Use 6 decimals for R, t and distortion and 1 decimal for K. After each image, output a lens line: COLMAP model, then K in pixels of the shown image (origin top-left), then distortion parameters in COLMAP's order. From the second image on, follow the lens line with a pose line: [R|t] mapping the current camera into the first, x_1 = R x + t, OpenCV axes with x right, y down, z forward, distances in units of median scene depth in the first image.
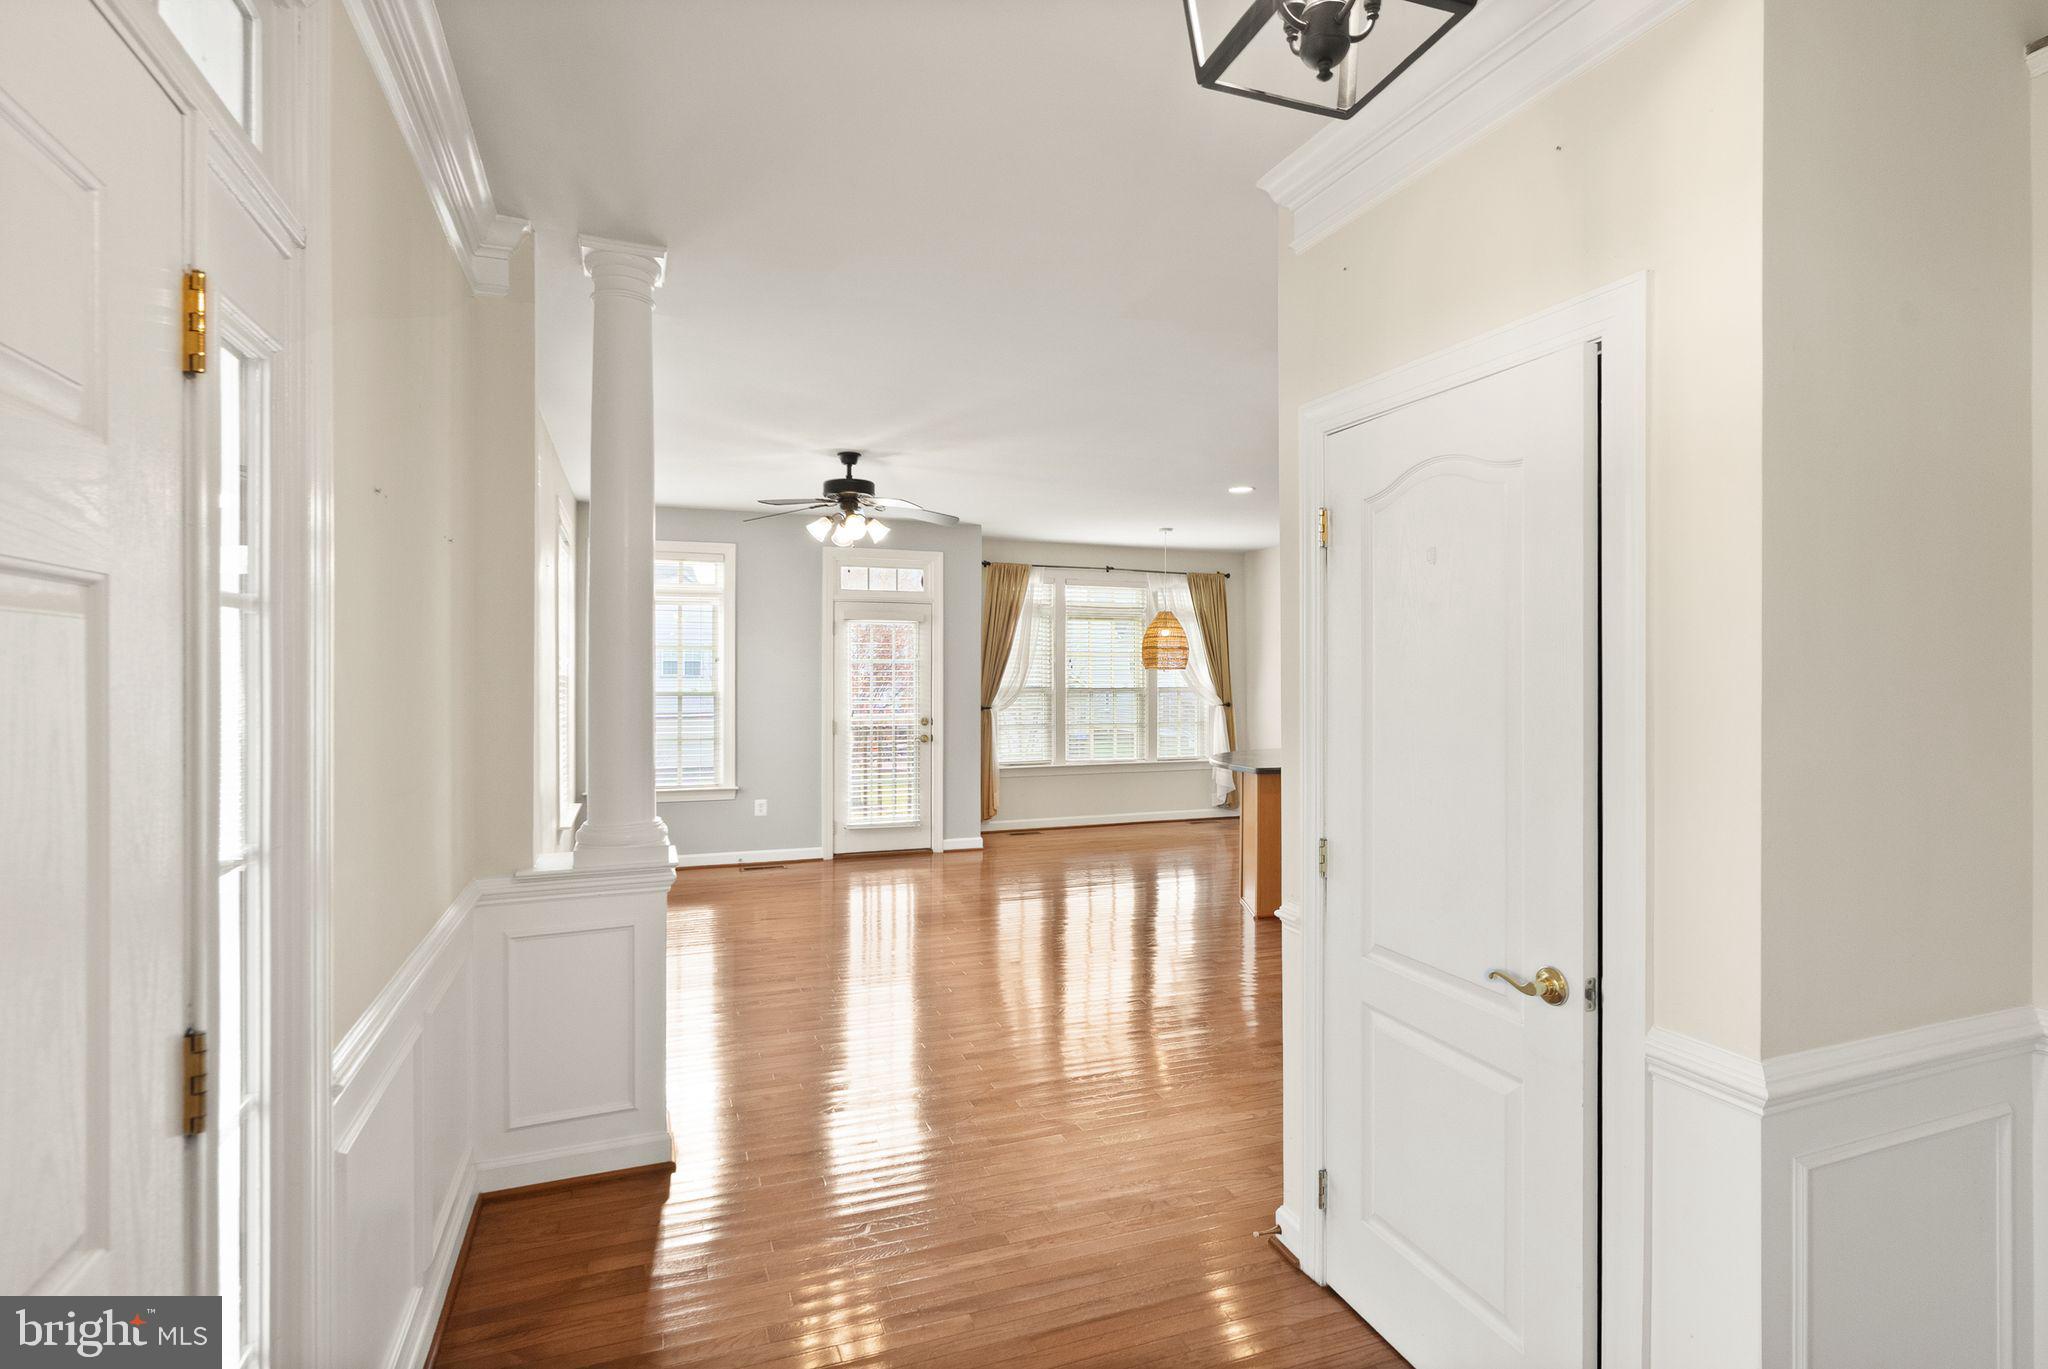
lens RADIAL K [[1027.3, 0, 1044.7], [0, 1027.3, 681.4], [0, 0, 1]] dist [0.000209, 0.000125]
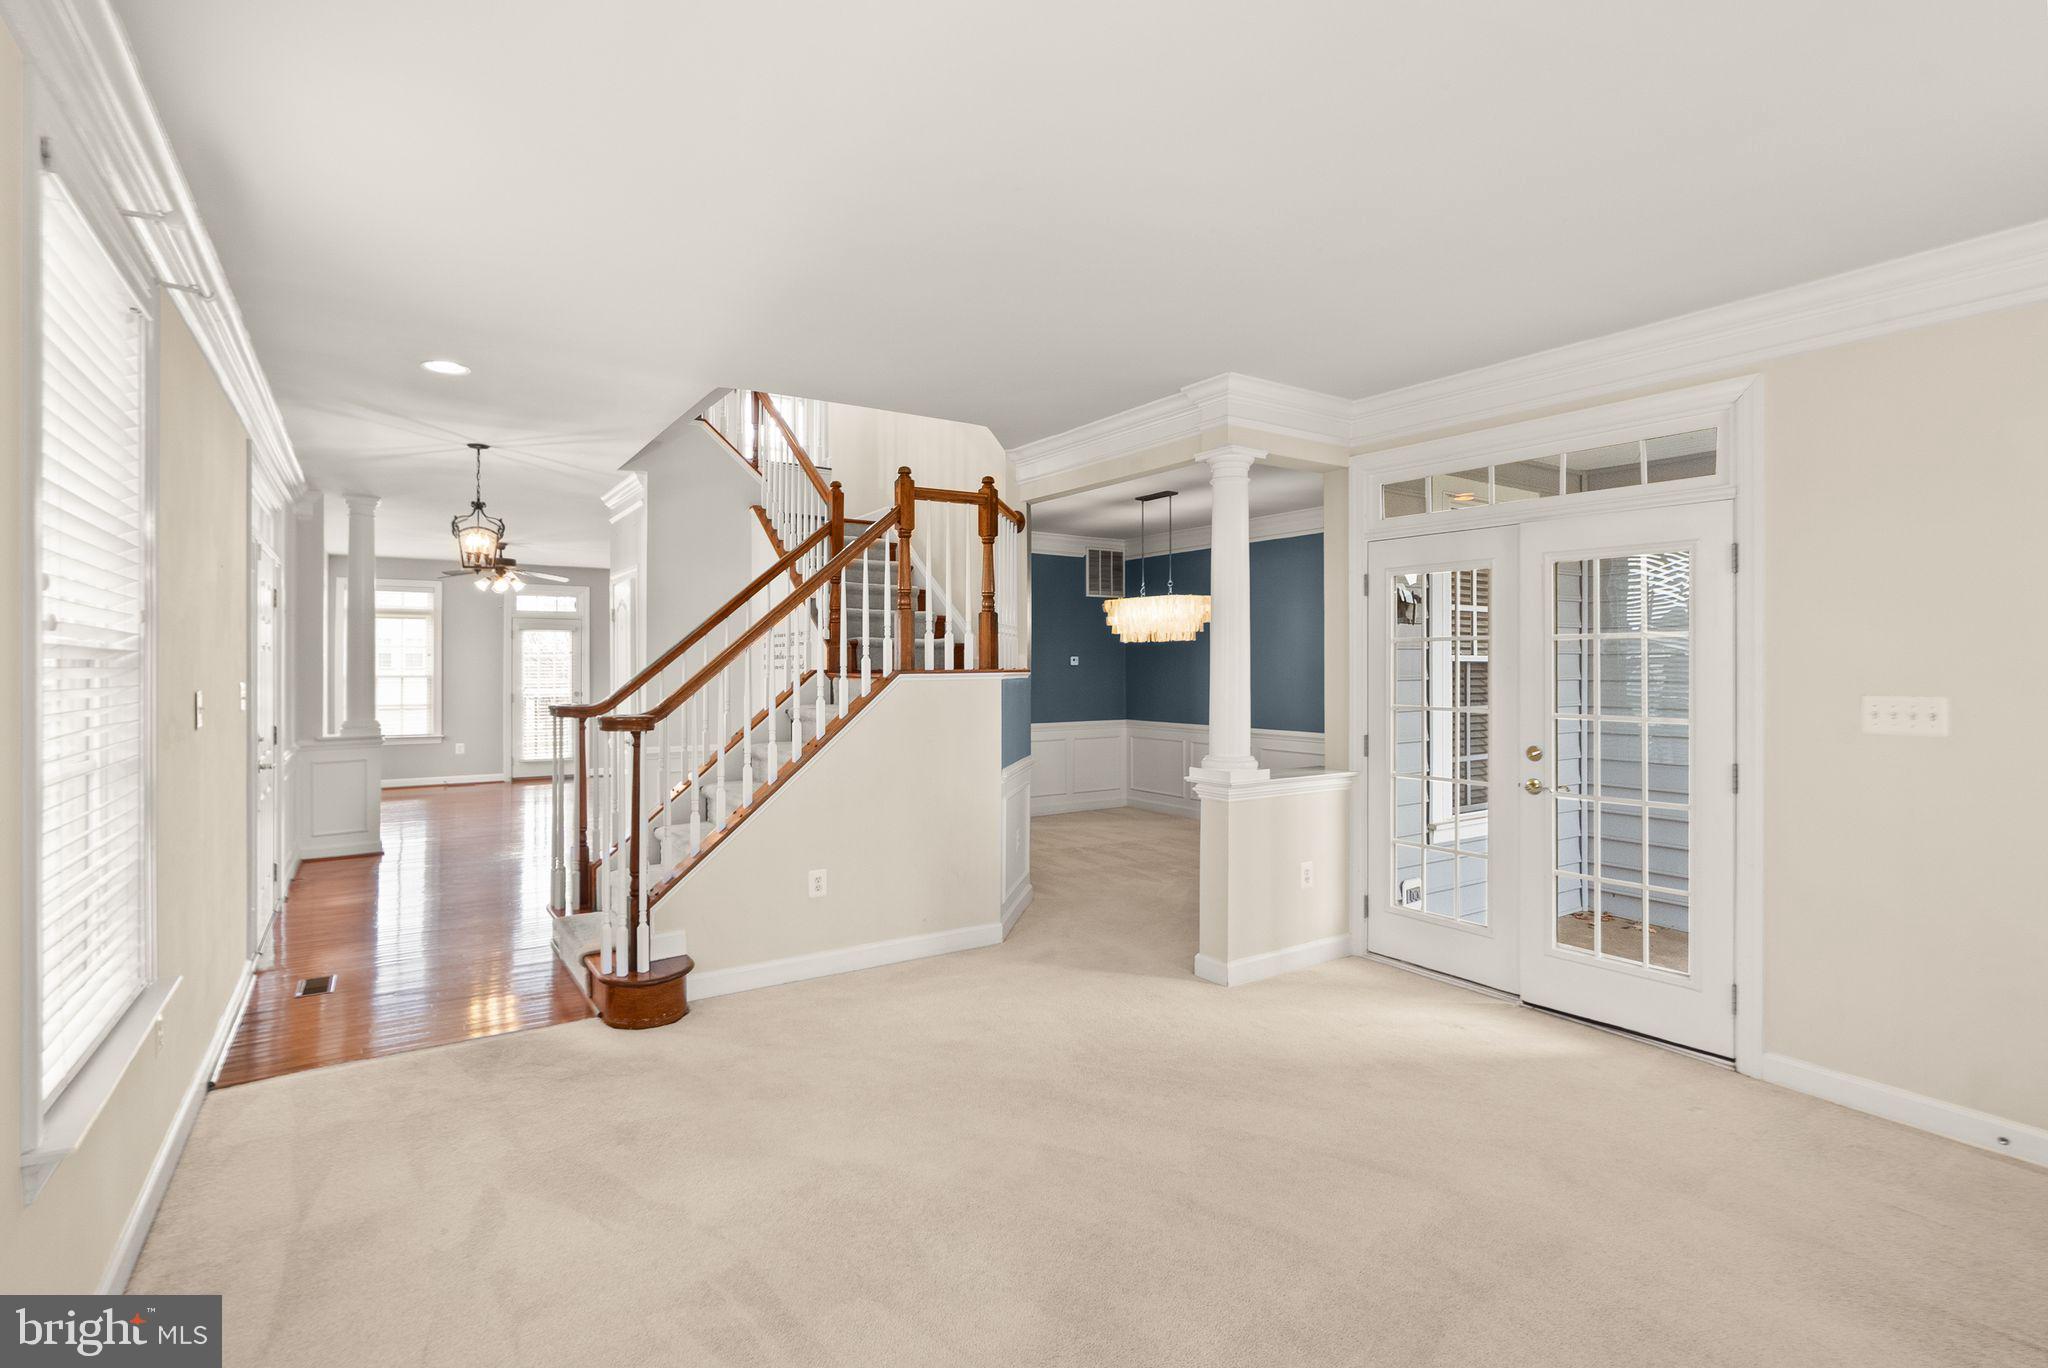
lens RADIAL K [[1014.0, 0, 1072.3], [0, 1014.0, 664.0], [0, 0, 1]] dist [-0.001578, -0.000310]
pose [[0.975434, -0.003509, 0.220264, 0.279174], [0.005357, 0.999955, -0.007795, 0.009280], [-0.220227, 0.008783, 0.975409, -0.679268]]
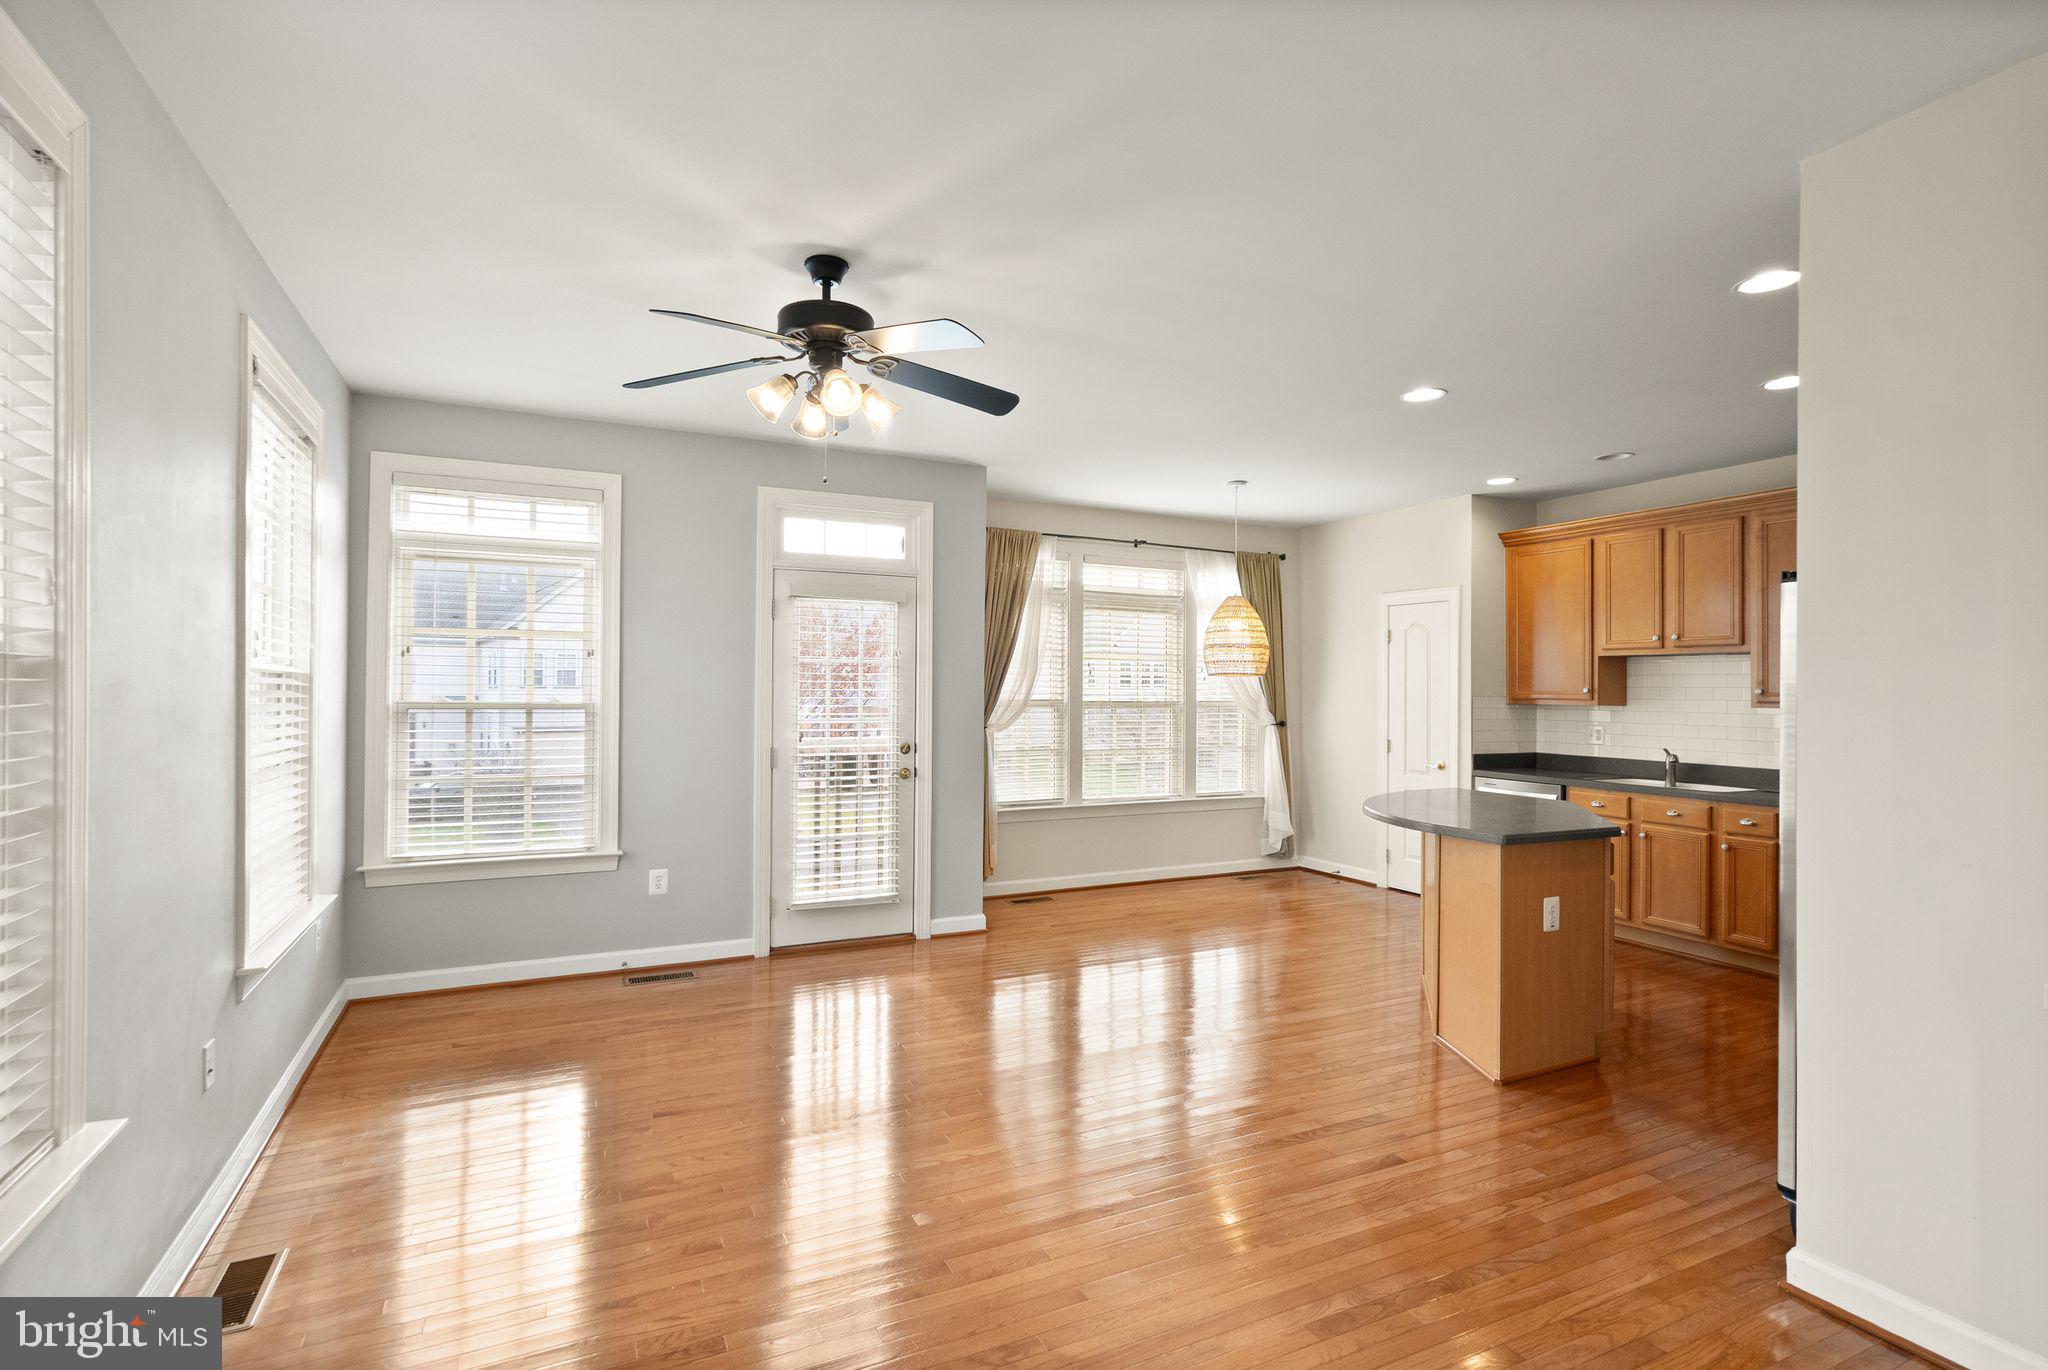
lens RADIAL K [[987.3, 0, 1024.0], [0, 987.3, 685.0], [0, 0, 1]] dist [-0.000626, -0.000258]
pose [[0.997303, 0.007190, 0.073035, -0.085502], [-0.006474, 0.999929, -0.010034, 0.002716], [-0.073102, 0.009534, 0.997279, 0.333143]]
